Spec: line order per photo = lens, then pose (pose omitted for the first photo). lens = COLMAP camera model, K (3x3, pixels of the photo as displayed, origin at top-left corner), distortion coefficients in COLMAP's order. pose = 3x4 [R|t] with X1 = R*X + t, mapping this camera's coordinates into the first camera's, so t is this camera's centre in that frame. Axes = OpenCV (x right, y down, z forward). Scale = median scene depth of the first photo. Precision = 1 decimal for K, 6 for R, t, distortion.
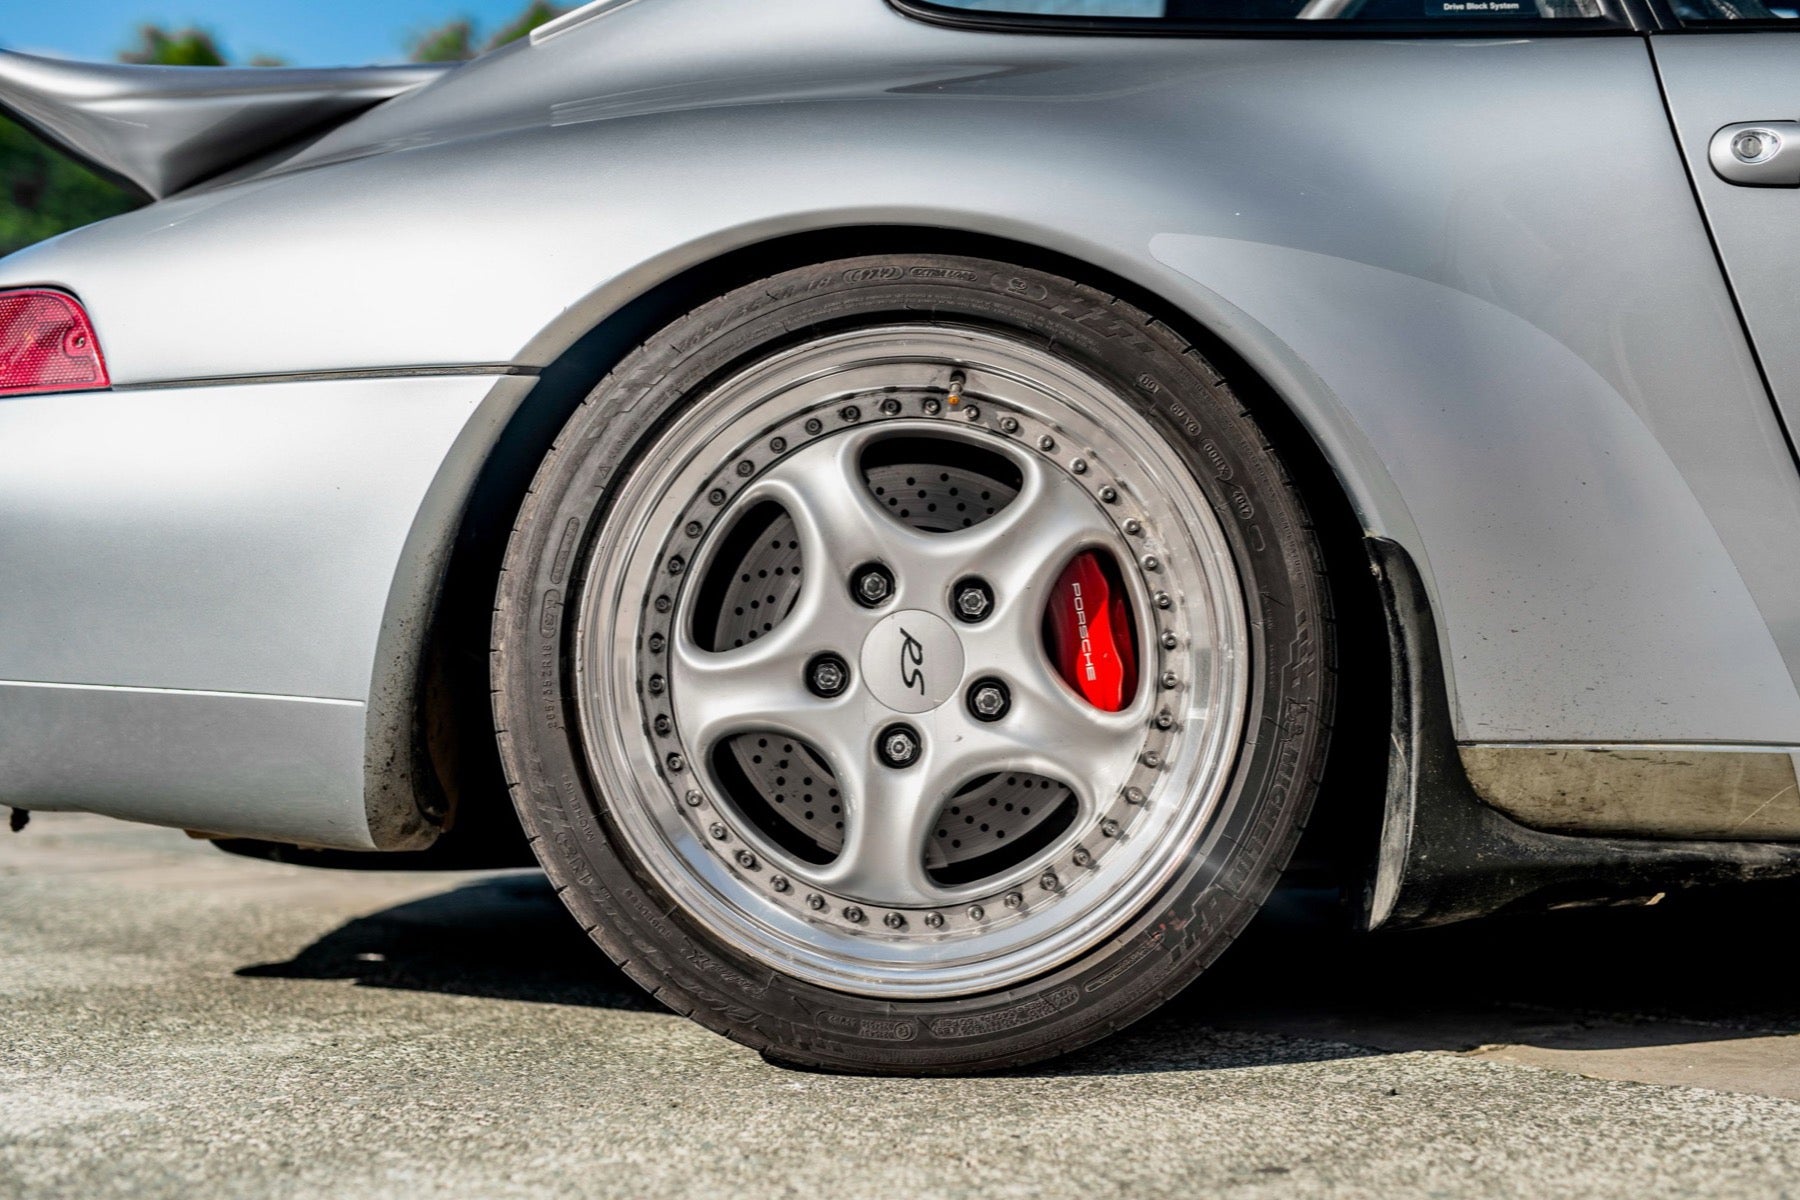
lens RADIAL K [[2590.0, 0, 895.6], [0, 2590.0, 600.8], [0, 0, 1]] dist [0.005056, 0.000000]
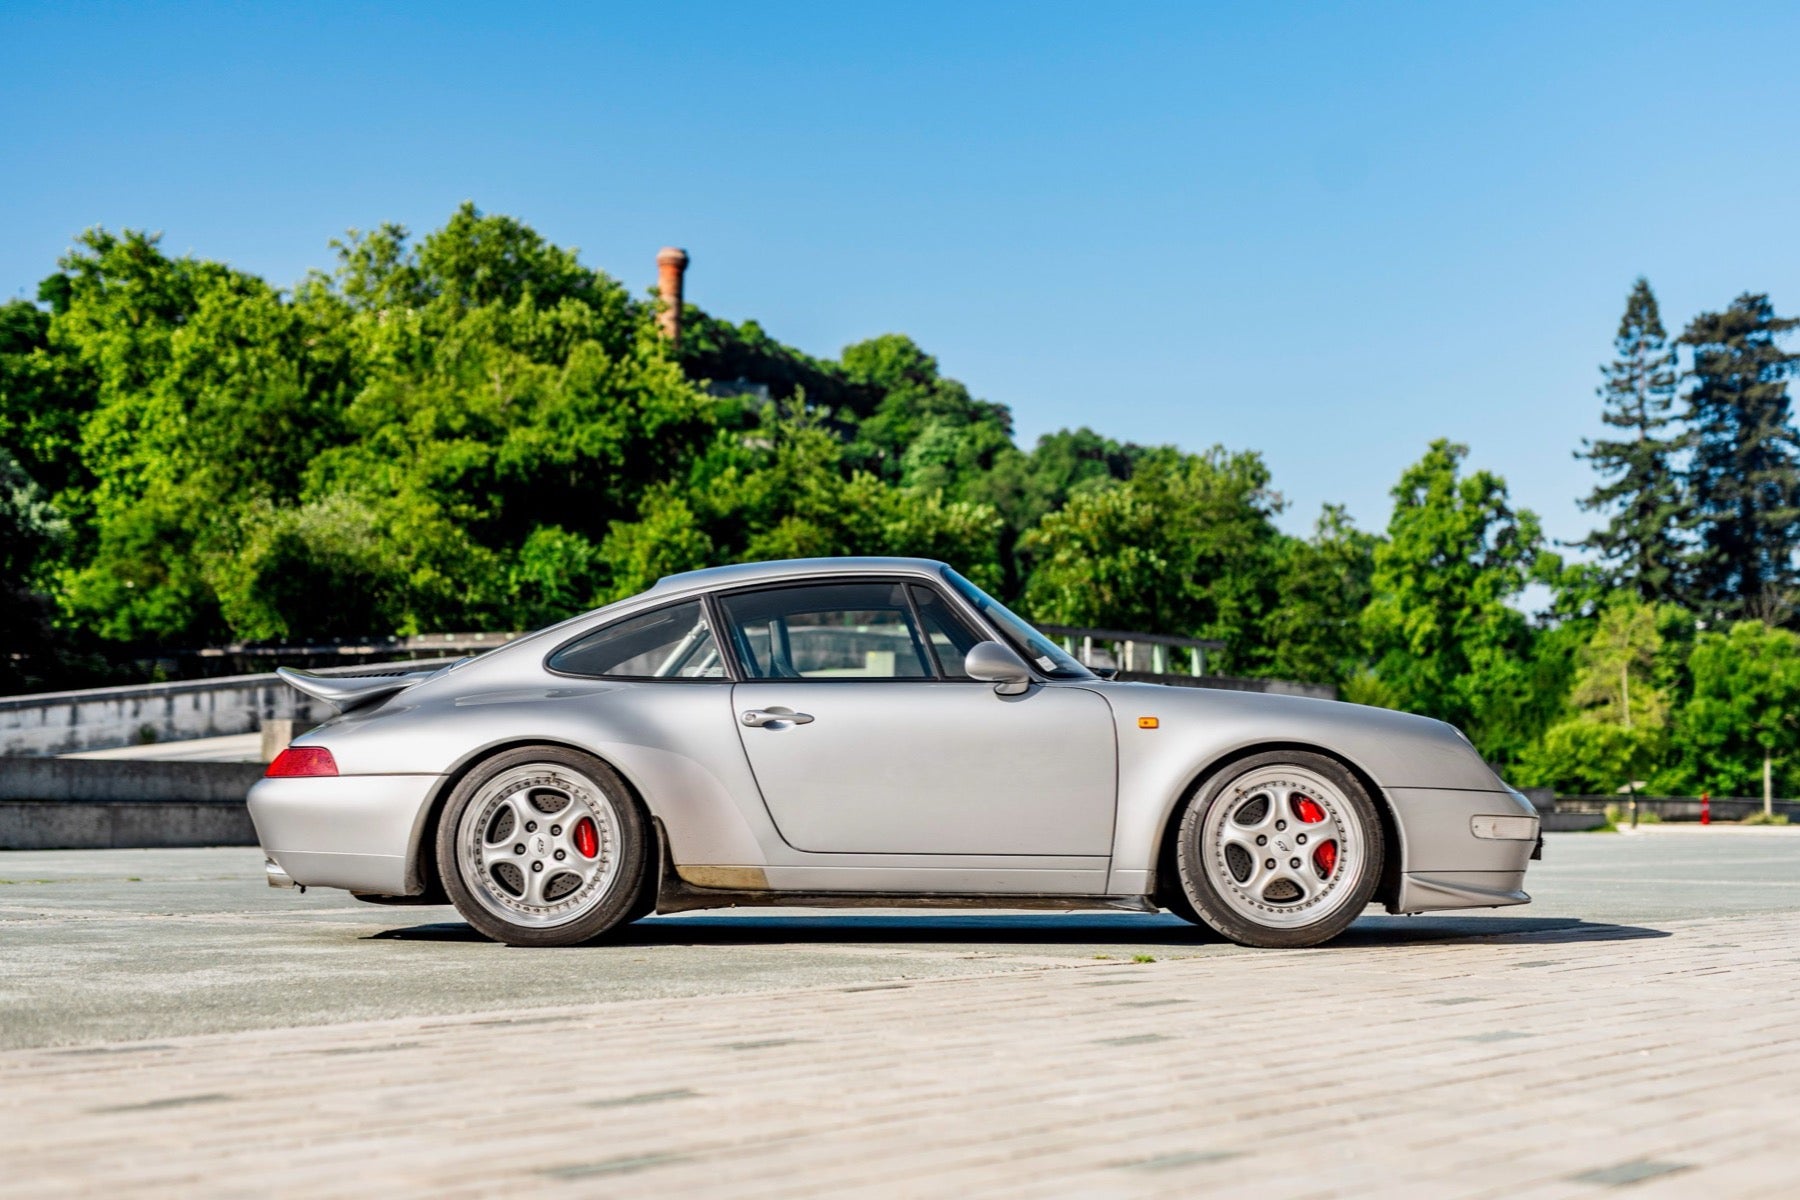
lens RADIAL K [[2590.0, 0, 901.7], [0, 2590.0, 589.7], [0, 0, 1]] dist [0.005056, 0.000000]
pose [[0.999537, 0.000340, 0.030422, 0.446812], [0.001793, 0.997541, -0.070064, -0.091040], [-0.030371, 0.070086, 0.997079, -3.086999]]
